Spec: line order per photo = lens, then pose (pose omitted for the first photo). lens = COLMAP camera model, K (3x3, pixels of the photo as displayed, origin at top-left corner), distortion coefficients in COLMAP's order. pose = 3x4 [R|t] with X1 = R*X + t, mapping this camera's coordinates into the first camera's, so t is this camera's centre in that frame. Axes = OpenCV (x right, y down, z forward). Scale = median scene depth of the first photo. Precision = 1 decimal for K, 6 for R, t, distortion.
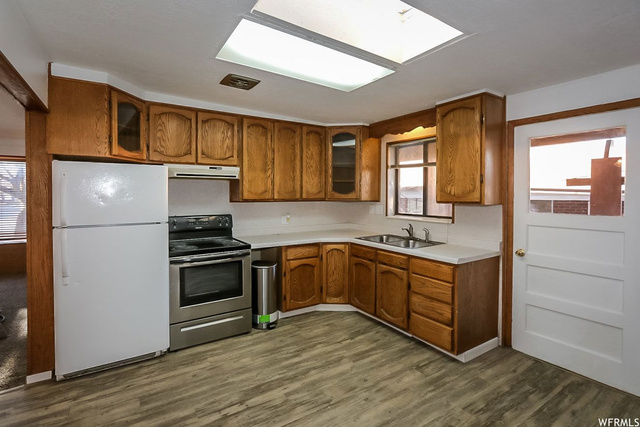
lens RADIAL K [[306.0, 0, 306.8], [0, 306.0, 199.1], [0, 0, 1]] dist [0.000538, -0.001136]
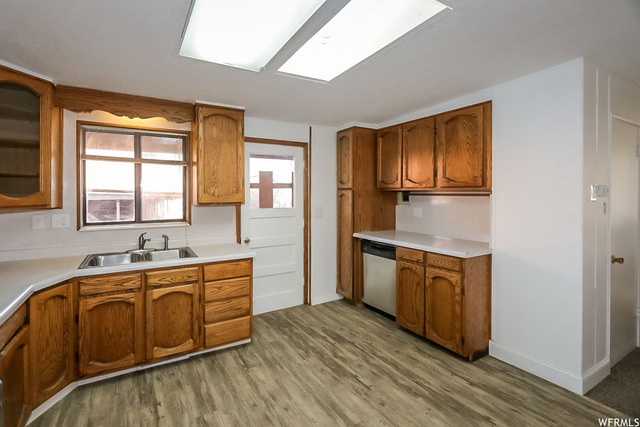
lens RADIAL K [[306.0, 0, 319.1], [0, 306.0, 195.5], [0, 0, 1]] dist [0.000538, -0.001136]
pose [[0.022122, -0.010681, 0.999698, -0.563915], [0.022041, 0.999705, 0.010193, -0.018768], [-0.999512, 0.021808, 0.022351, 0.638679]]
